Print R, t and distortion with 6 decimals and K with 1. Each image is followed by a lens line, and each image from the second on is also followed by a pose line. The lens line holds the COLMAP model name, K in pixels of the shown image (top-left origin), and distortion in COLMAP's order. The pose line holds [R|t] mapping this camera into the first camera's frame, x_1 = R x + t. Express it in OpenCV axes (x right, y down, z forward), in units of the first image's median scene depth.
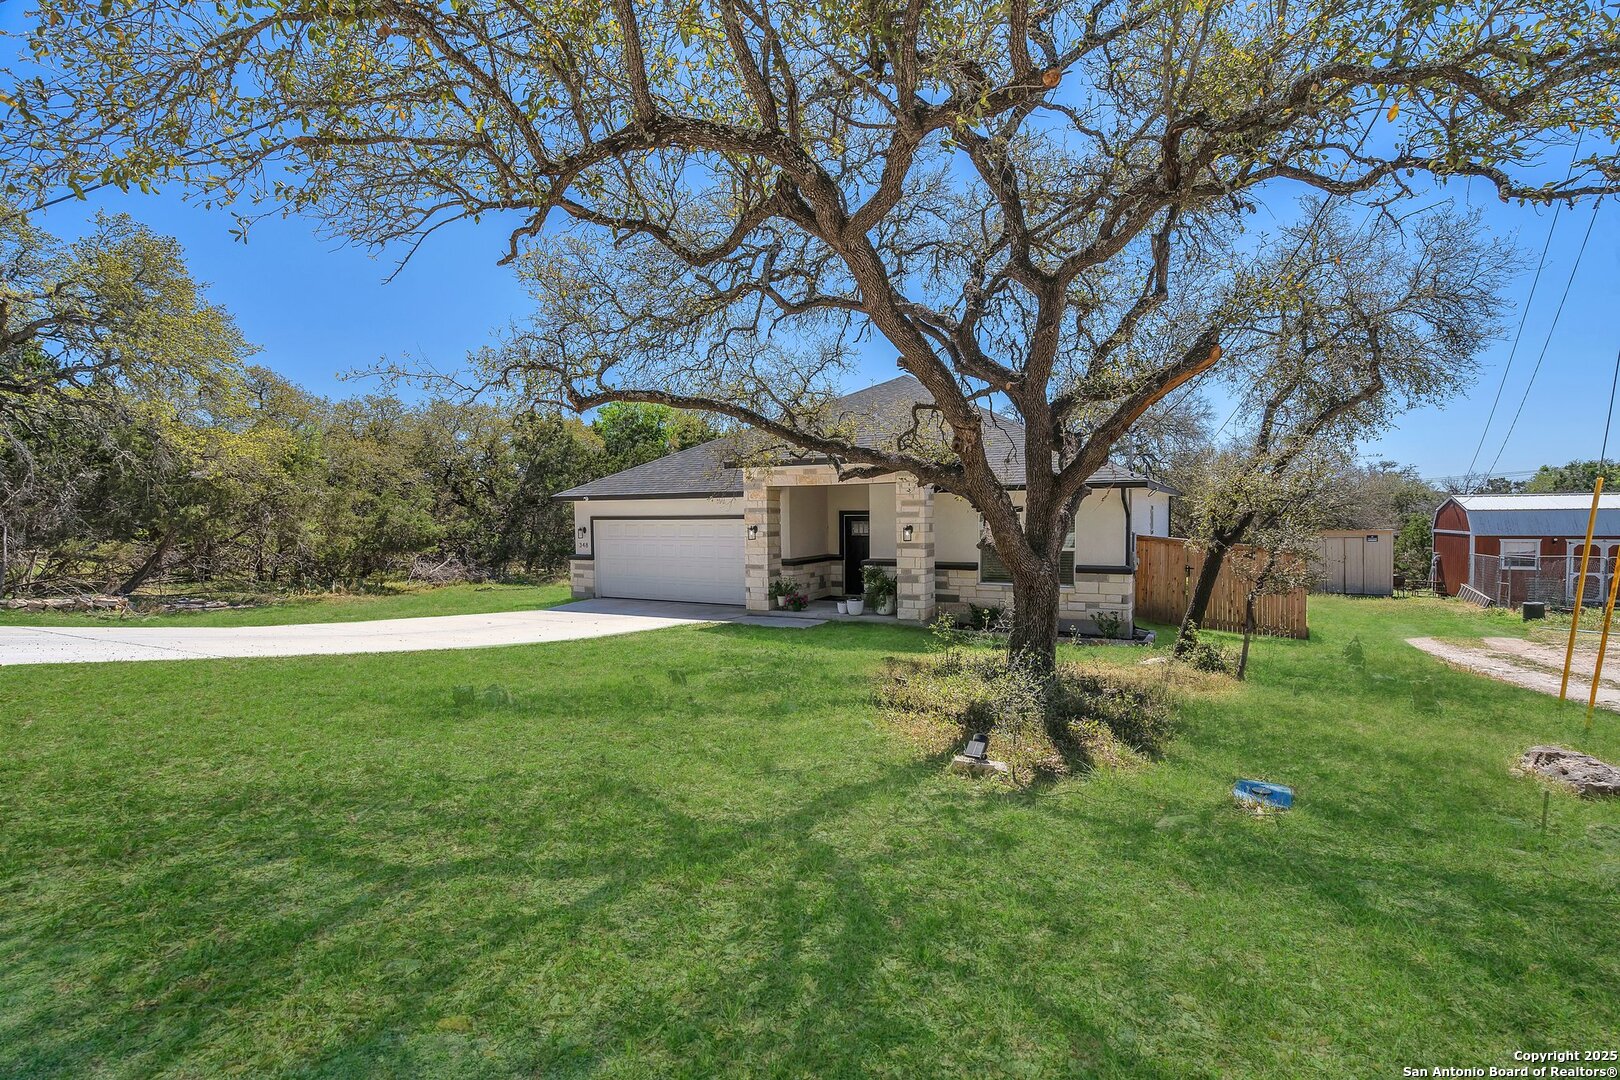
lens RADIAL K [[745.2, 0, 815.6], [0, 745.2, 547.3], [0, 0, 1]] dist [-0.000499, 0.000678]
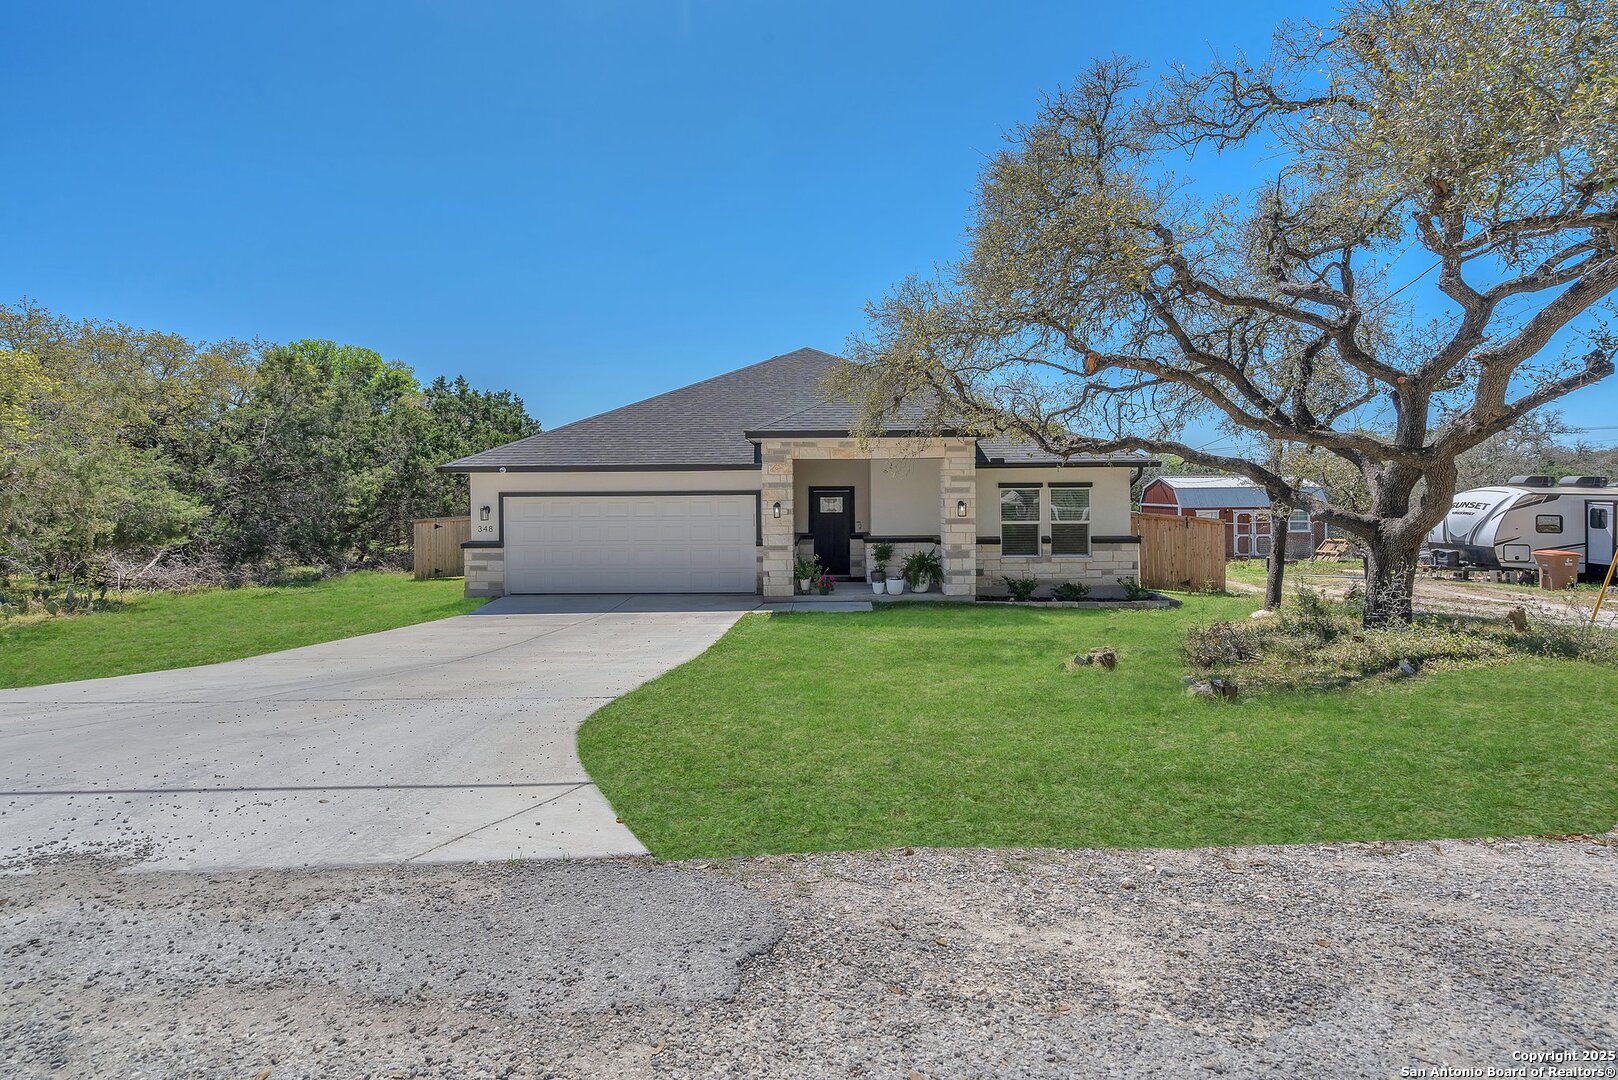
lens RADIAL K [[774.9, 0, 817.1], [0, 774.9, 486.4], [0, 0, 1]] dist [0.000222, 0.000850]
pose [[0.891007, 0.003907, 0.453973, -0.465943], [0.019434, 0.998718, -0.046737, -0.003336], [-0.453574, 0.050466, 0.889789, 0.143379]]
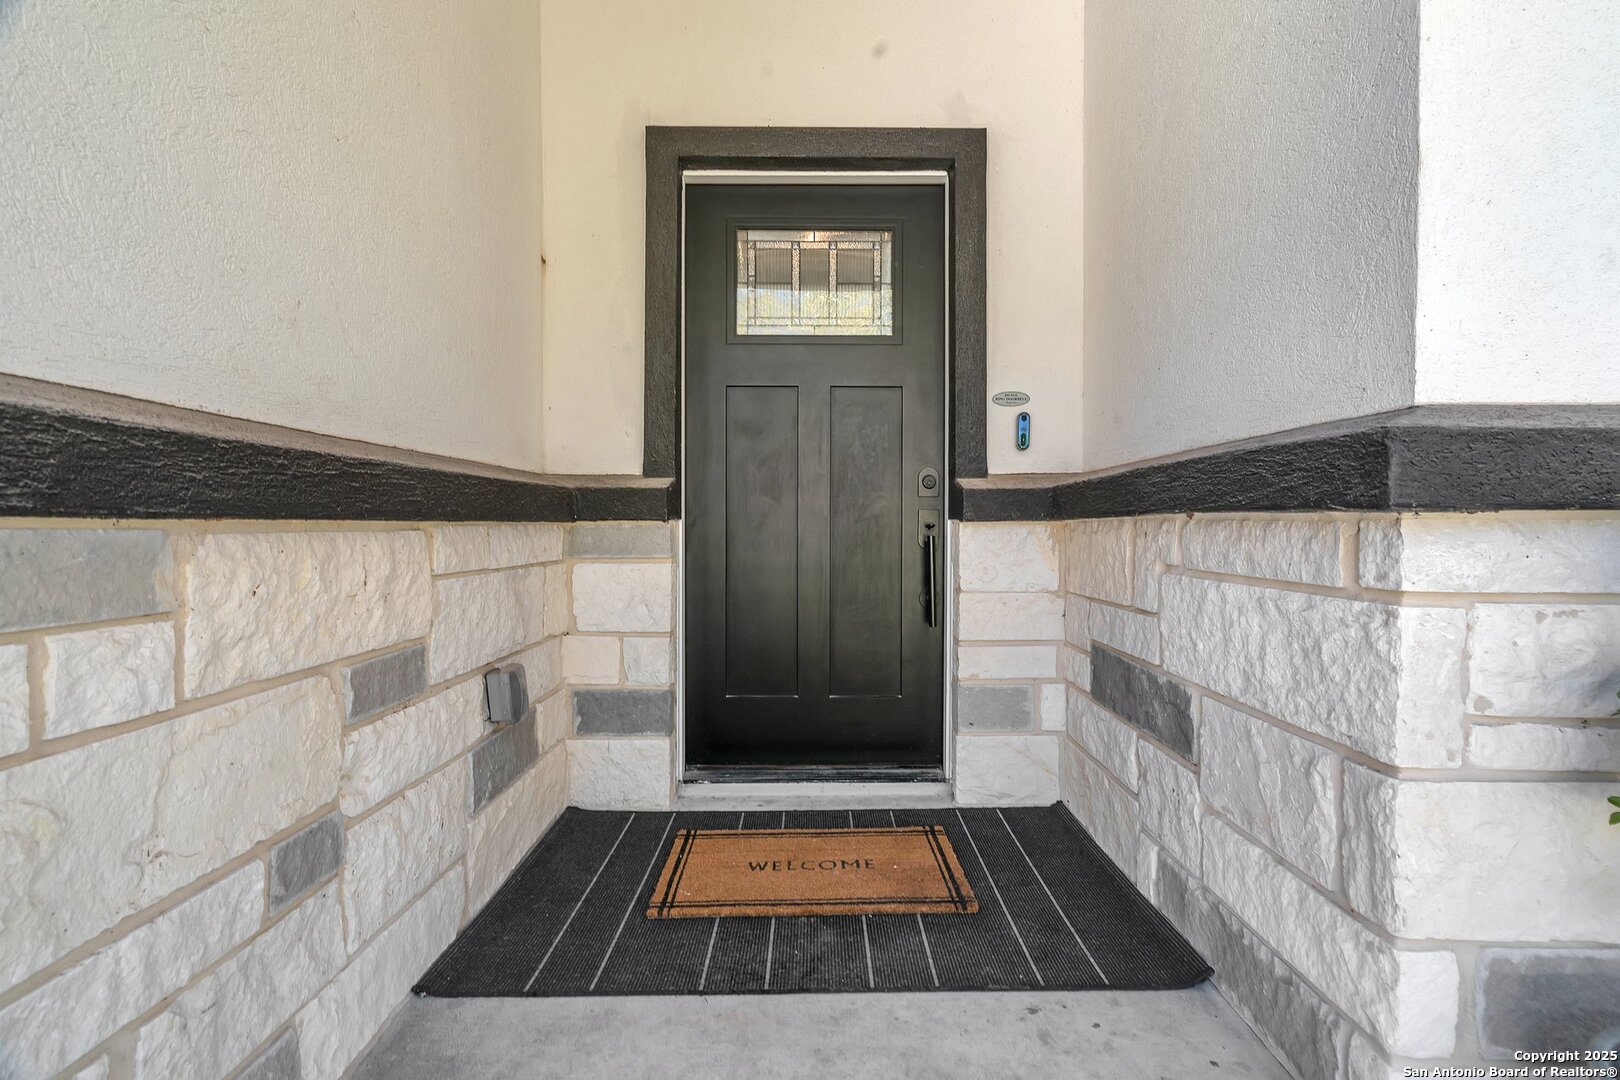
lens RADIAL K [[746.9, 0, 810.9], [0, 746.9, 534.1], [0, 0, 1]] dist [0.000457, 0.000741]
pose [[0.881784, 0.004972, 0.471628, -0.003072], [0.015475, 0.999101, -0.039467, 0.028336], [-0.471400, 0.042100, 0.880914, 1.013310]]
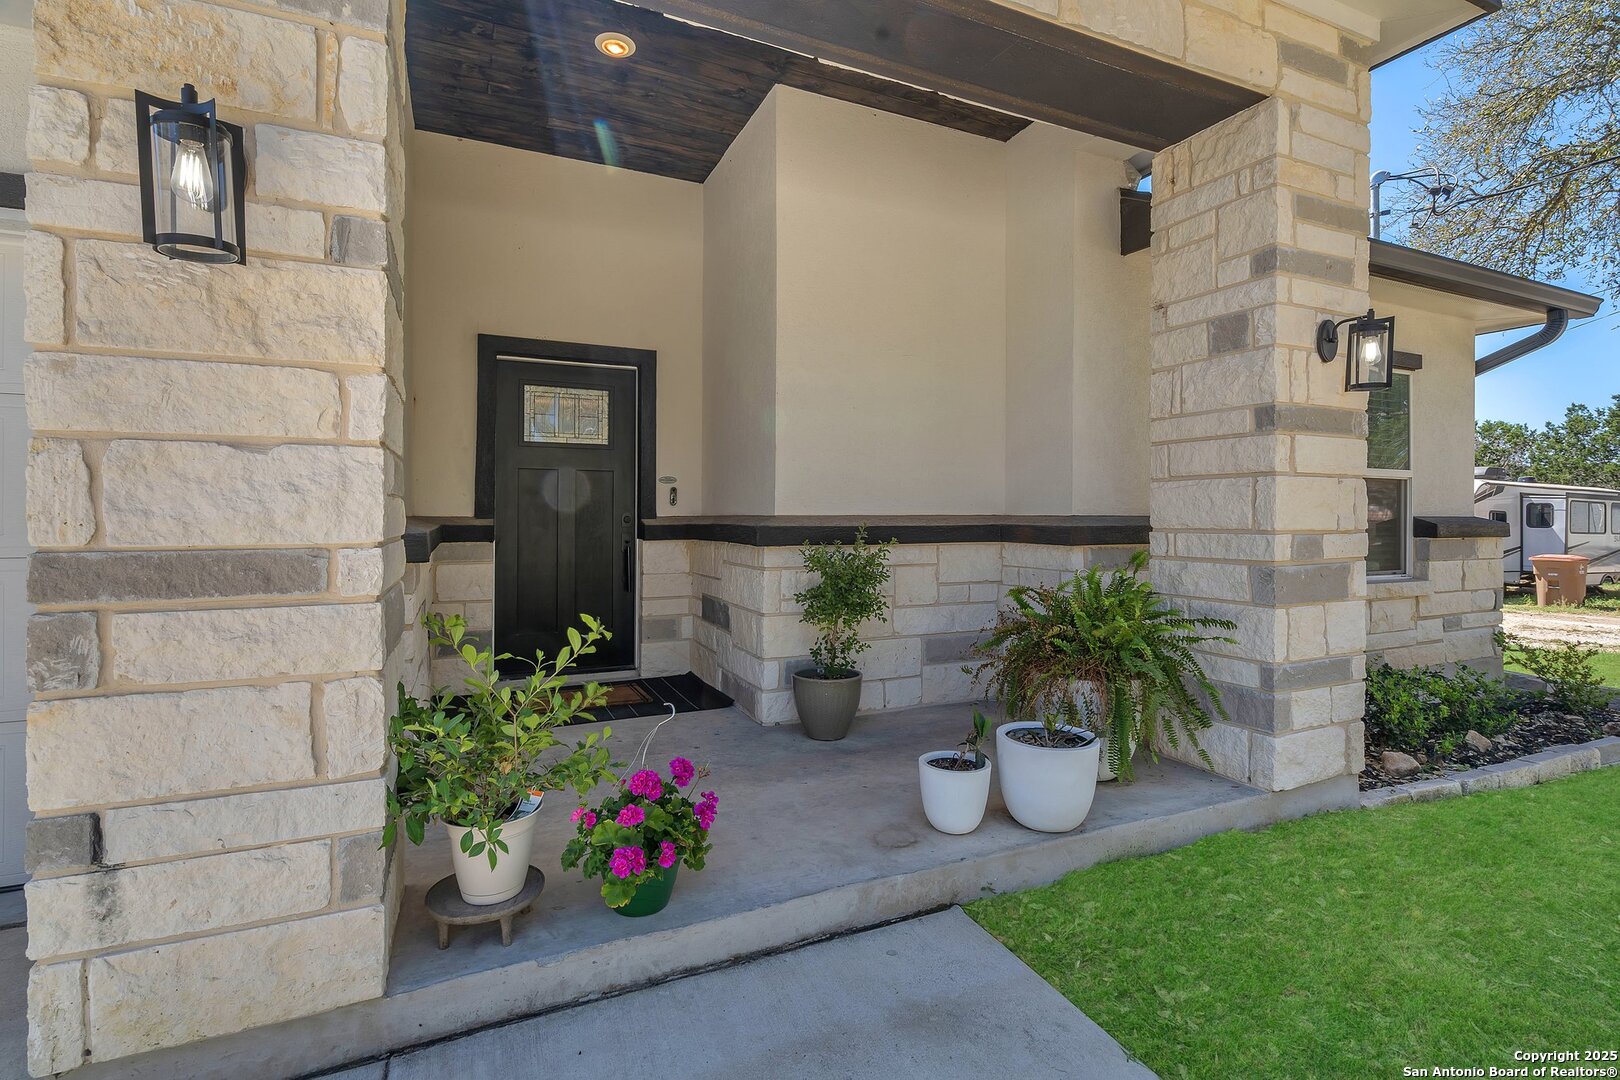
lens RADIAL K [[759.2, 0, 815.2], [0, 759.2, 515.0], [0, 0, 1]] dist [-0.002566, -0.000045]
pose [[0.597194, 0.014085, 0.801974, -0.111425], [0.032080, 0.998626, -0.041427, 0.025438], [-0.801455, 0.050467, 0.595921, 0.891053]]
